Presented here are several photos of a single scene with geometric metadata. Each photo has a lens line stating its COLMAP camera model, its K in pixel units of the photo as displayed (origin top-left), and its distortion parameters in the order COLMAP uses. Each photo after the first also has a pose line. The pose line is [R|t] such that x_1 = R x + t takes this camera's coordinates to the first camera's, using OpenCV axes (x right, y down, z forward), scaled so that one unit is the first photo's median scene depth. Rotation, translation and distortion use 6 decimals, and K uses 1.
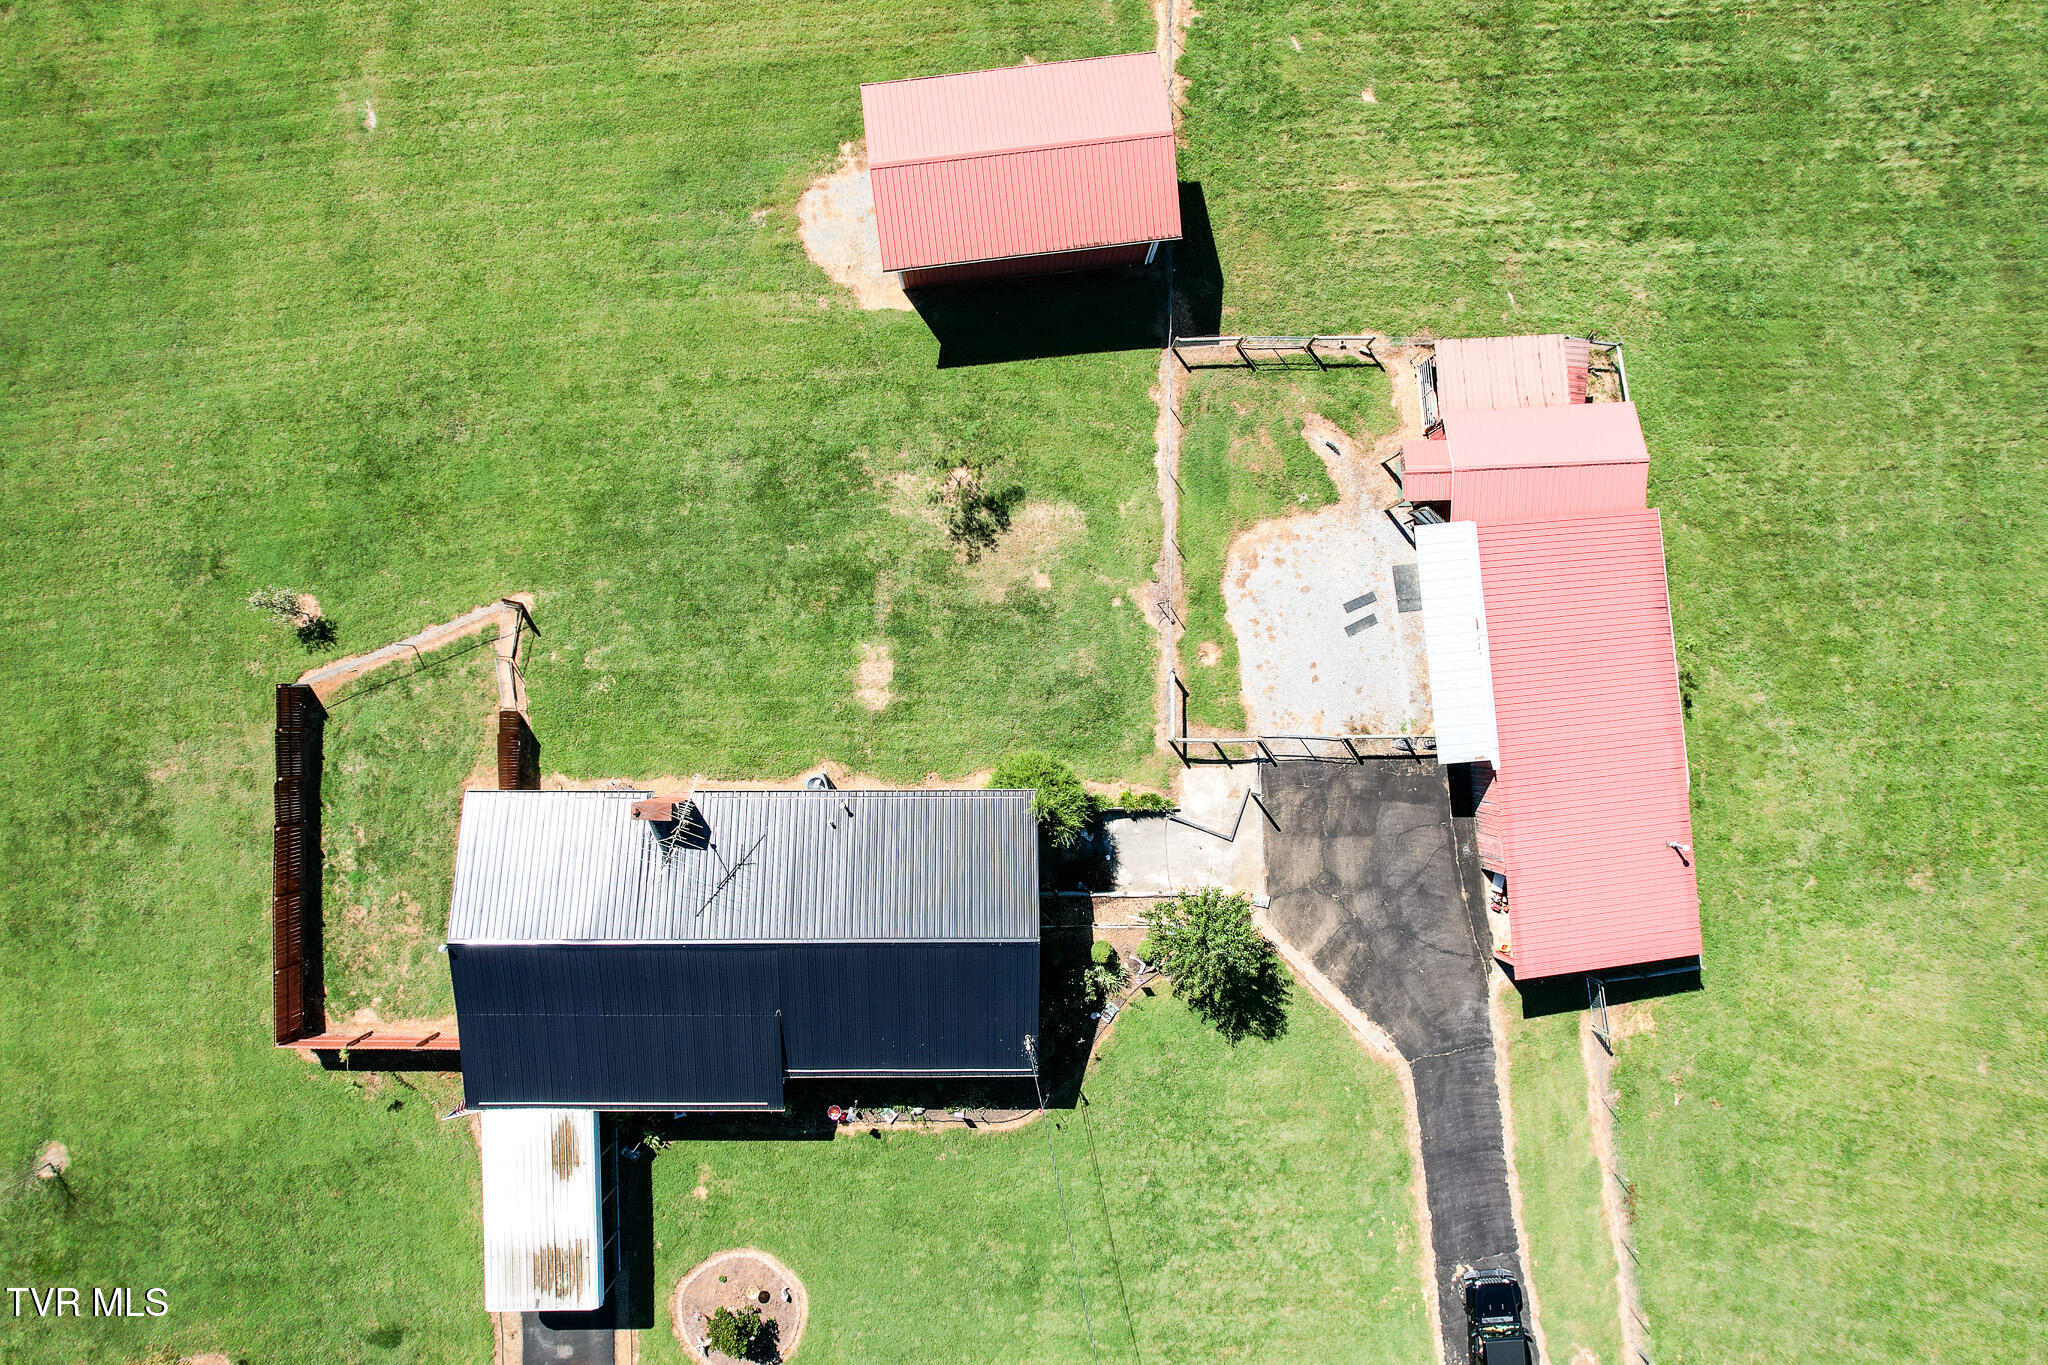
lens RADIAL K [[1304.0, 0, 1024.0], [0, 1304.0, 682.5], [0, 0, 1]] dist [-0.075471, 0.066163]
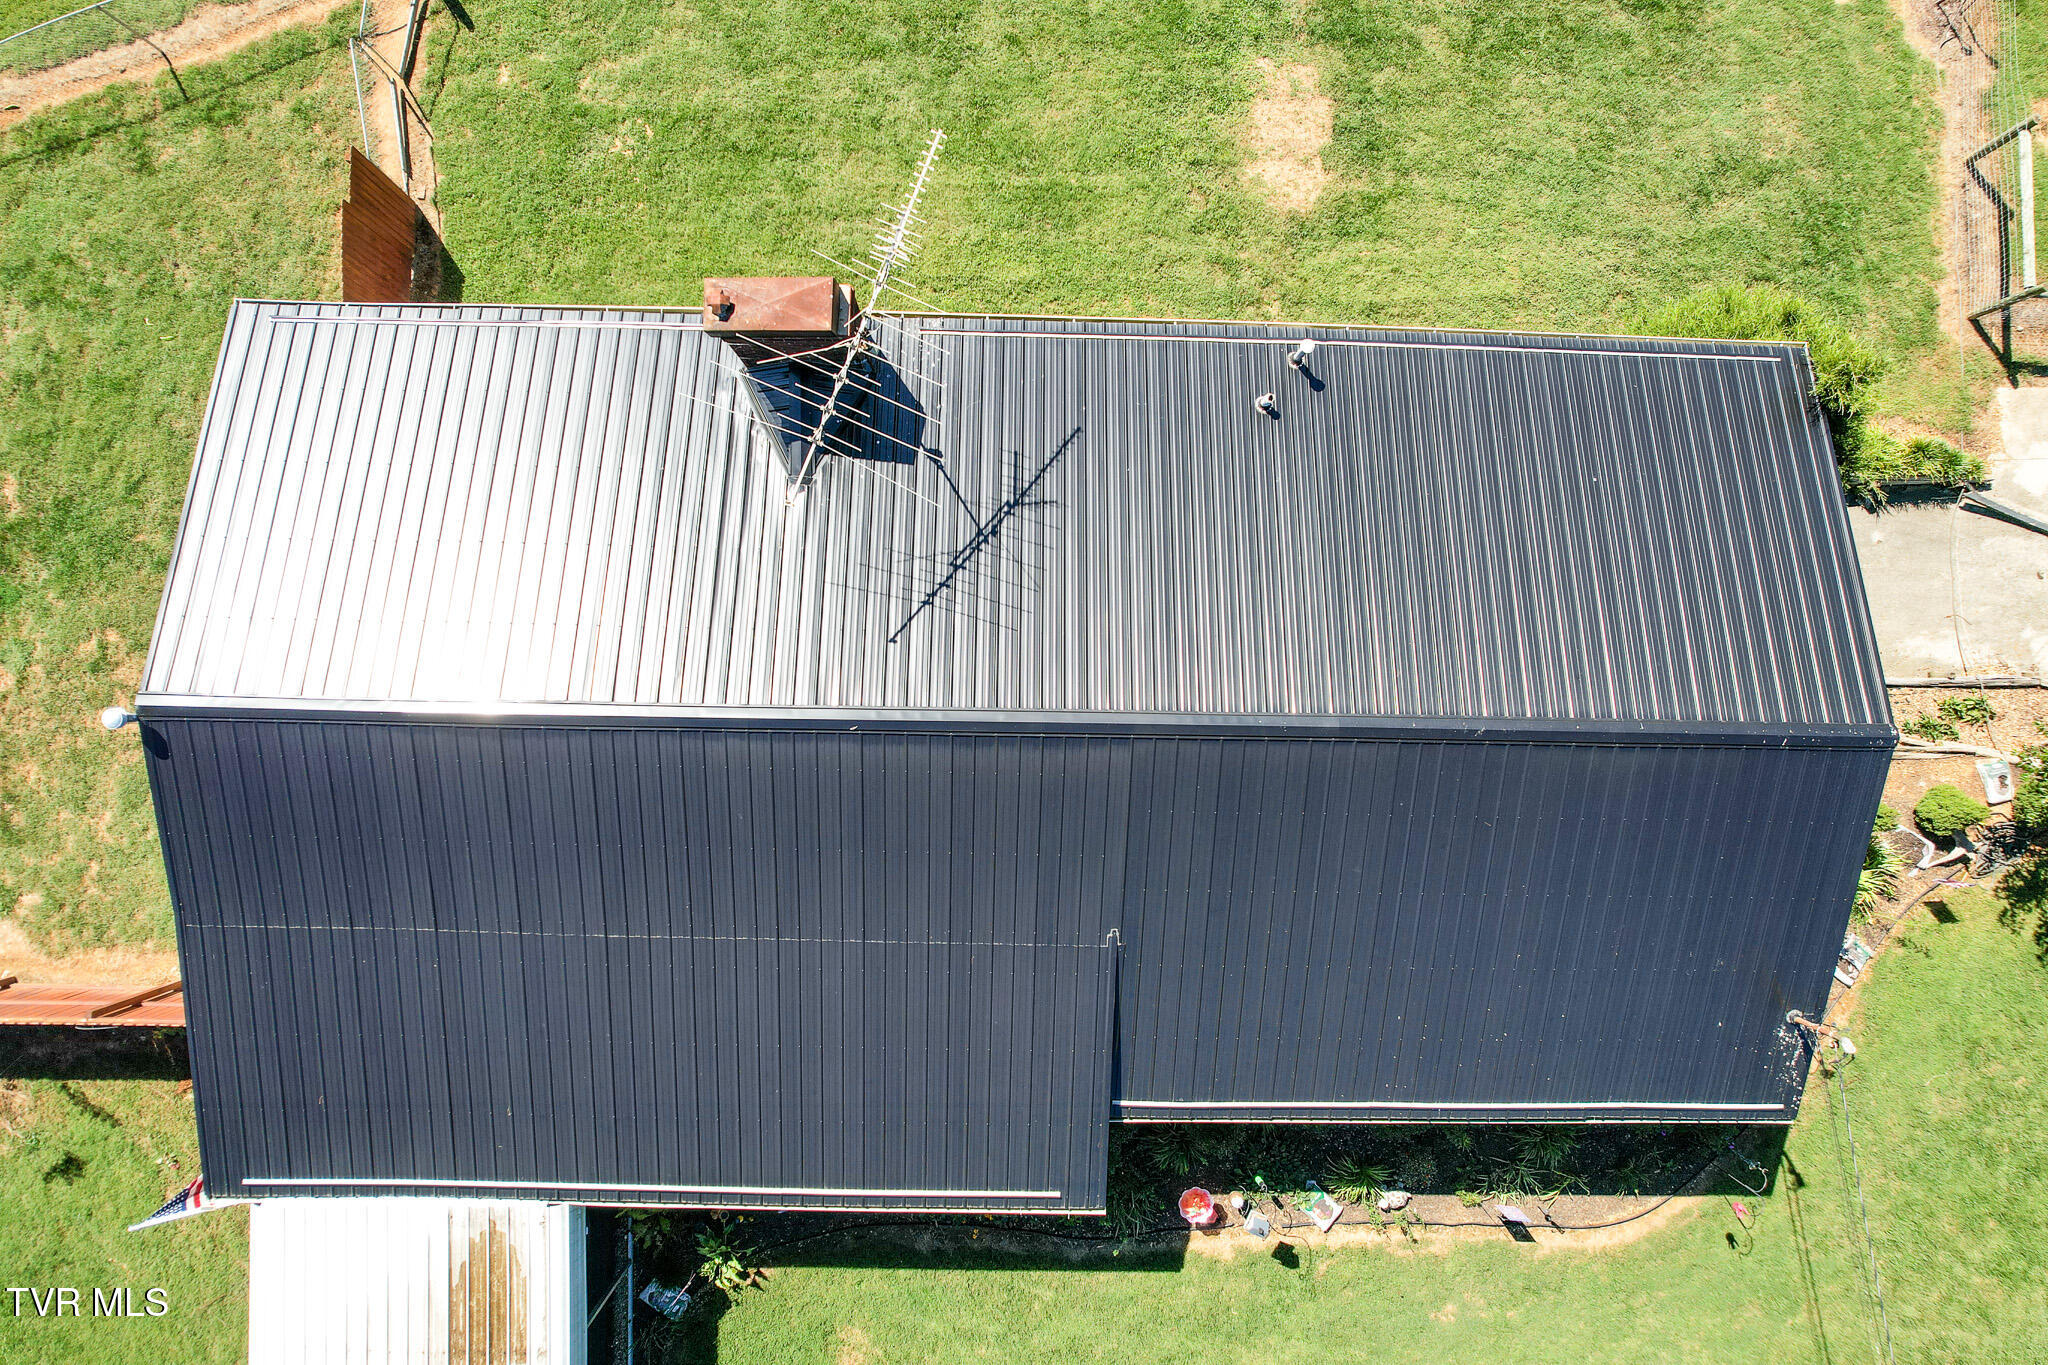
lens RADIAL K [[1304.0, 0, 1024.0], [0, 1304.0, 682.5], [0, 0, 1]] dist [-0.075471, 0.066163]
pose [[0.999767, 0.021552, 0.001049, -0.196392], [-0.021561, 0.999720, 0.009758, 0.168222], [-0.000838, -0.009779, 0.999952, 0.597265]]
